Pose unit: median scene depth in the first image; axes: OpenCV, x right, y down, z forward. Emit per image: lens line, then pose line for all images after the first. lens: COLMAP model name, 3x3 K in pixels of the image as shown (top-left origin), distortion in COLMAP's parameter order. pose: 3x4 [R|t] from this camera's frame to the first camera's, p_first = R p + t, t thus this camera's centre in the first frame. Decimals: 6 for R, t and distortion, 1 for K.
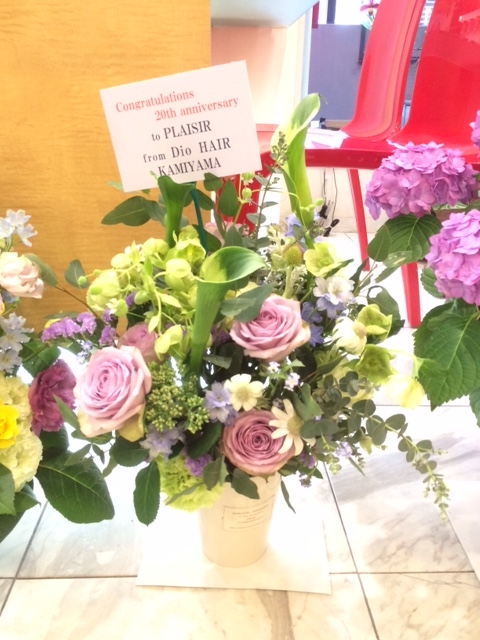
lens RADIAL K [[564.3, 0, 240.0], [0, 564.3, 321.3], [0, 0, 1]] dist [-0.004792, -0.002345]
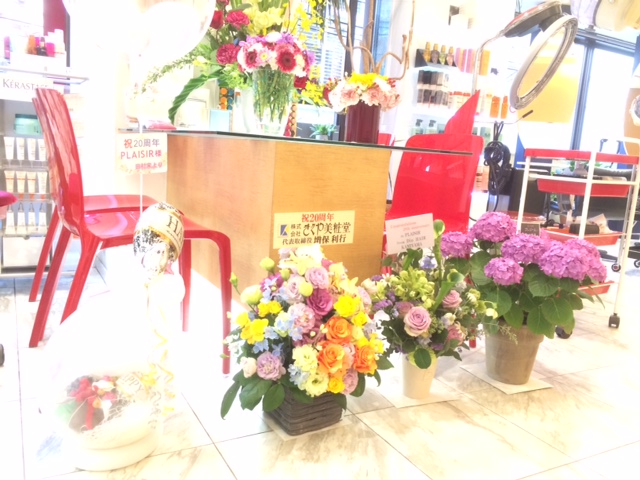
lens RADIAL K [[535.8, 0, 319.8], [0, 535.8, 240.1], [0, 0, 1]] dist [0.007023, 0.001056]
pose [[0.901614, -0.029288, 0.431549, -1.750578], [0.102550, 0.983733, -0.147491, 0.058075], [-0.420210, 0.177235, 0.889950, -1.293984]]
